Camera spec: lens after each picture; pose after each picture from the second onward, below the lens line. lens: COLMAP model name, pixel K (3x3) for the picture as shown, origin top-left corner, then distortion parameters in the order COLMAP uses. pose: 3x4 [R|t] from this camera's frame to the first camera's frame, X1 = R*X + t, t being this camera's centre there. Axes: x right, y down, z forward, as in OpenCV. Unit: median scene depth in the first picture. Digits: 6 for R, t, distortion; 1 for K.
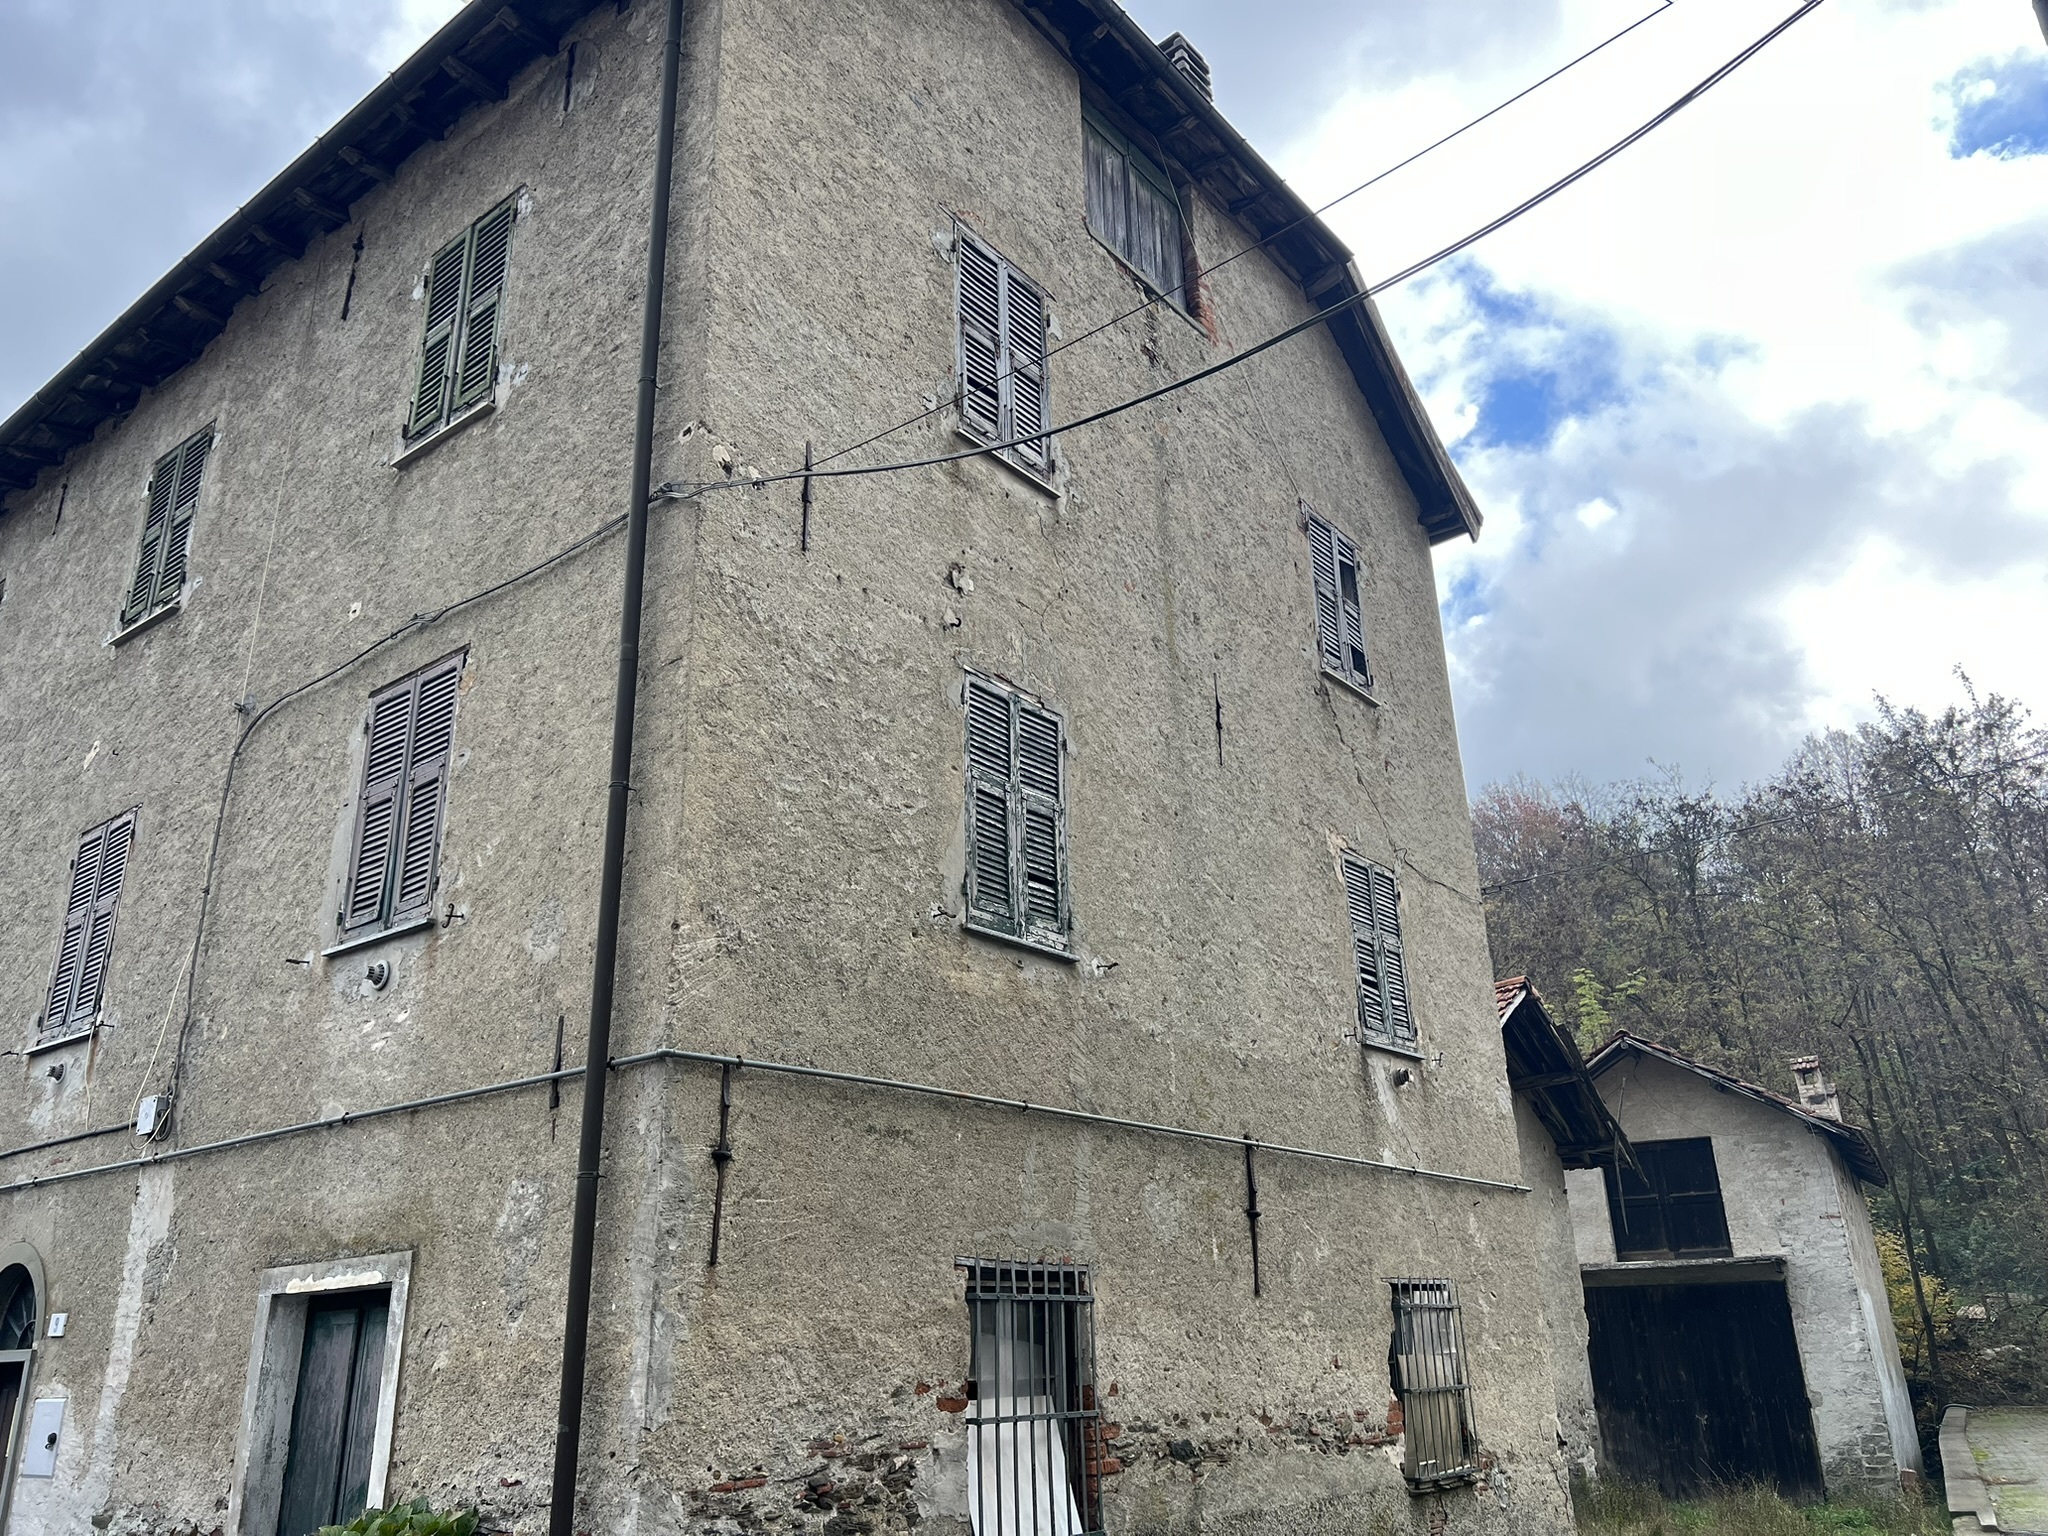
lens RADIAL K [[1548.7, 0, 1017.4], [0, 1548.7, 750.1], [0, 0, 1]] dist [0.060339, -0.062899]
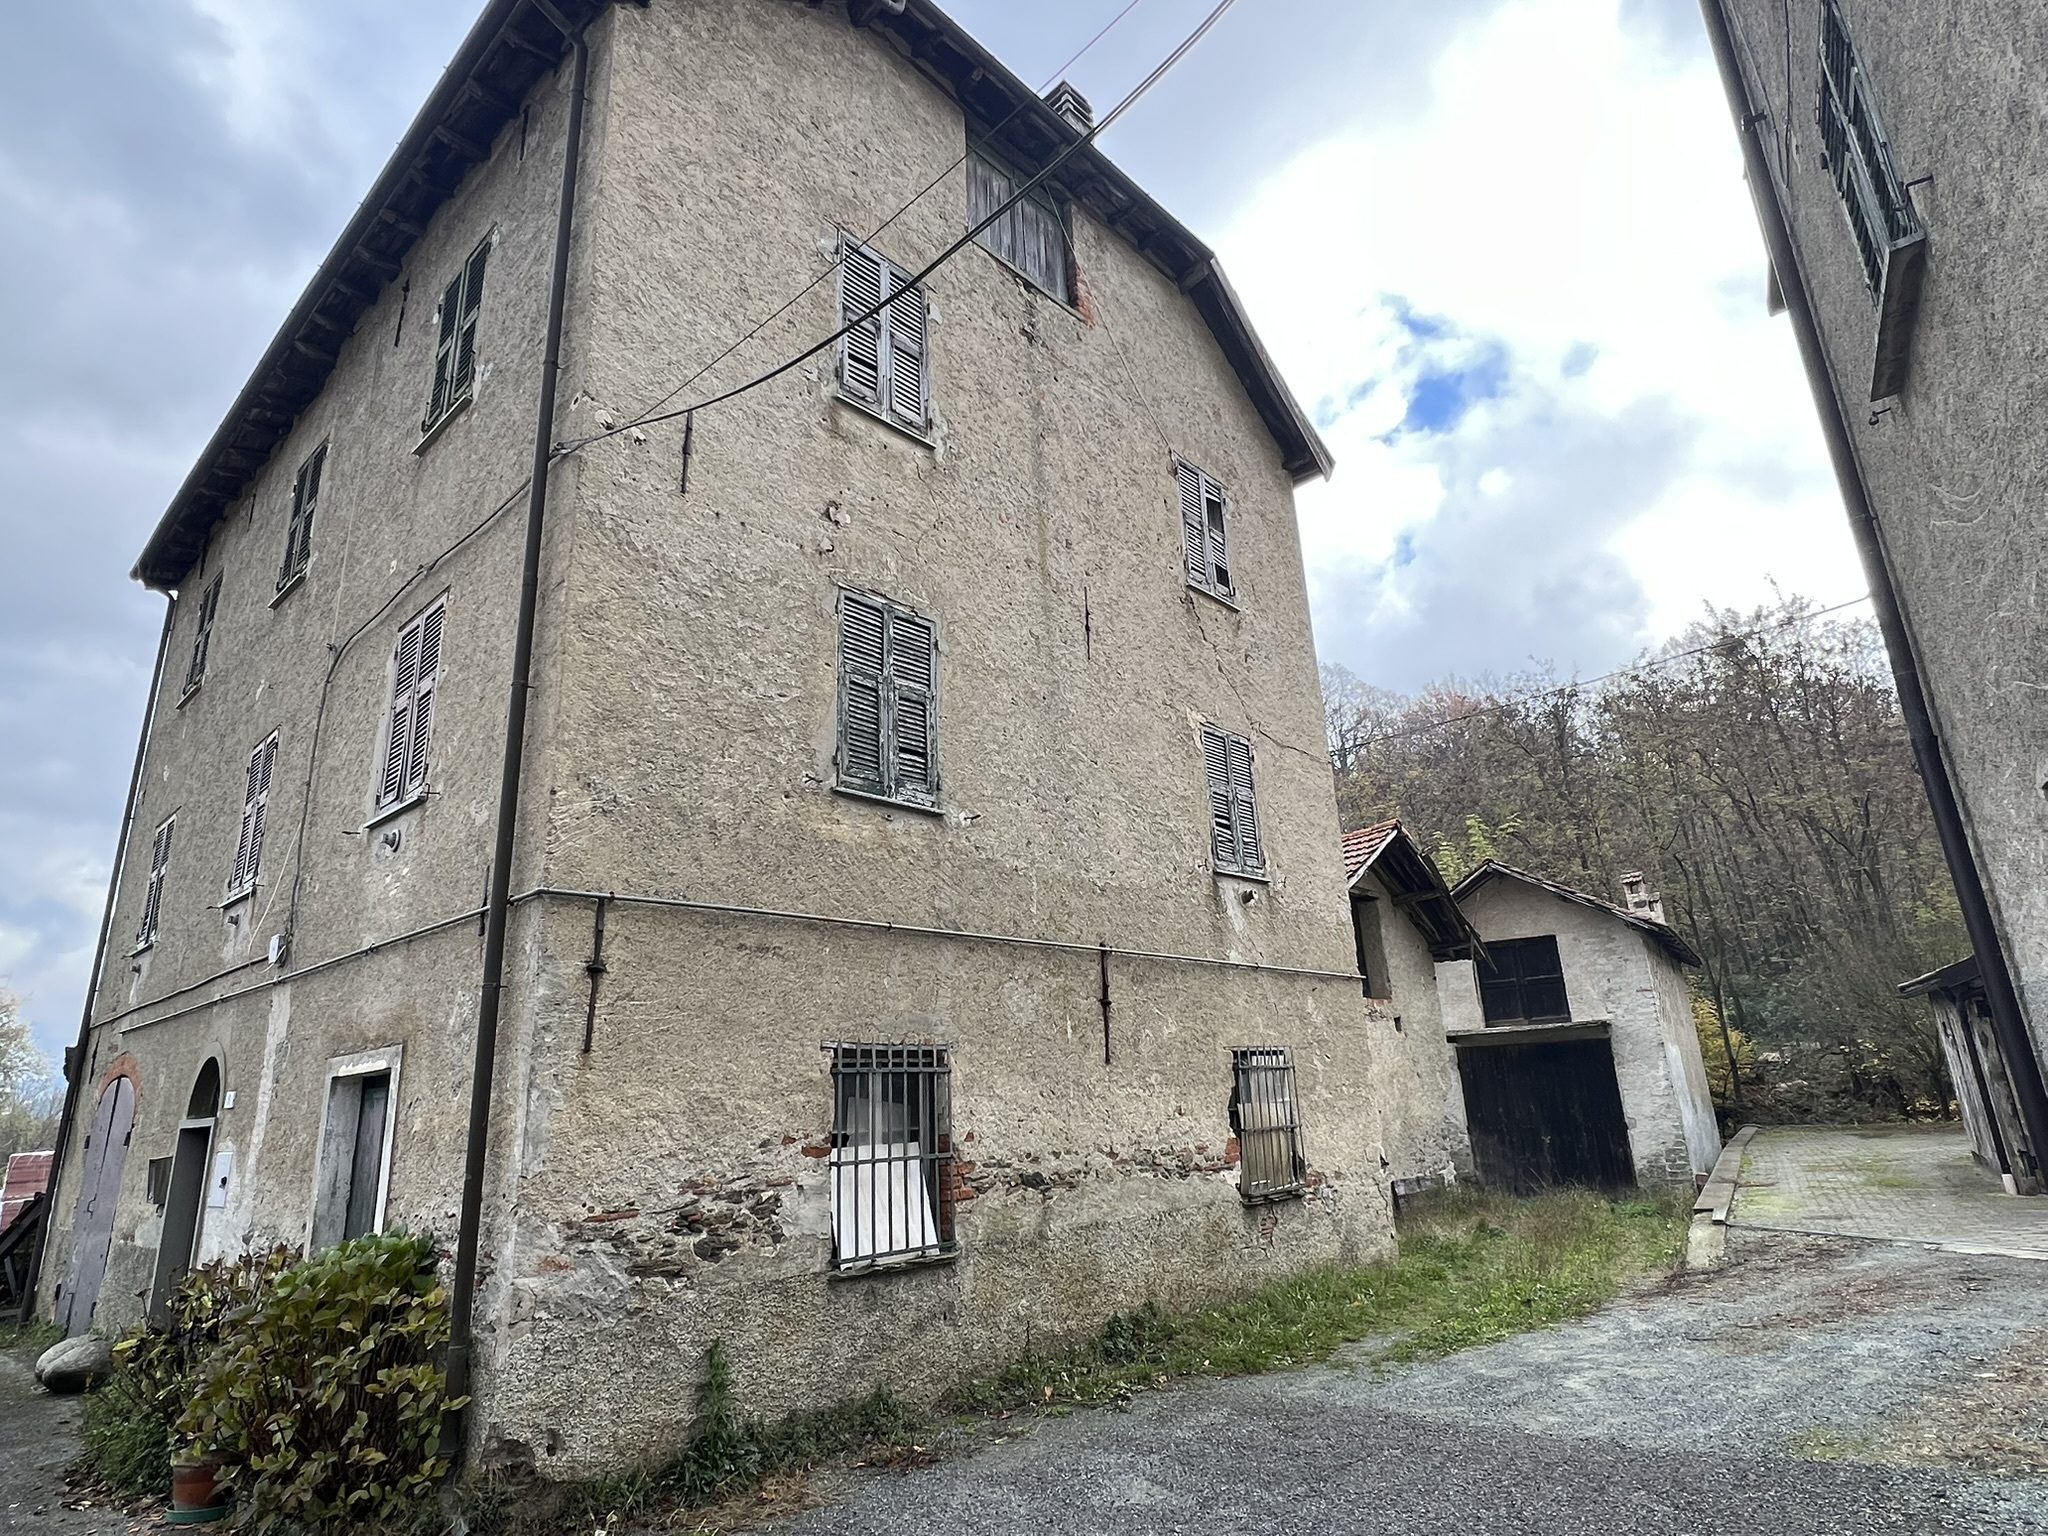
lens RADIAL K [[1126.8, 0, 1017.2], [0, 1126.8, 764.7], [0, 0, 1]] dist [-0.004886, 0.002466]
pose [[0.997057, -0.038590, -0.066247, 0.149399], [0.043638, 0.996111, 0.076540, 0.025849], [0.063035, -0.079205, 0.994863, 0.079809]]
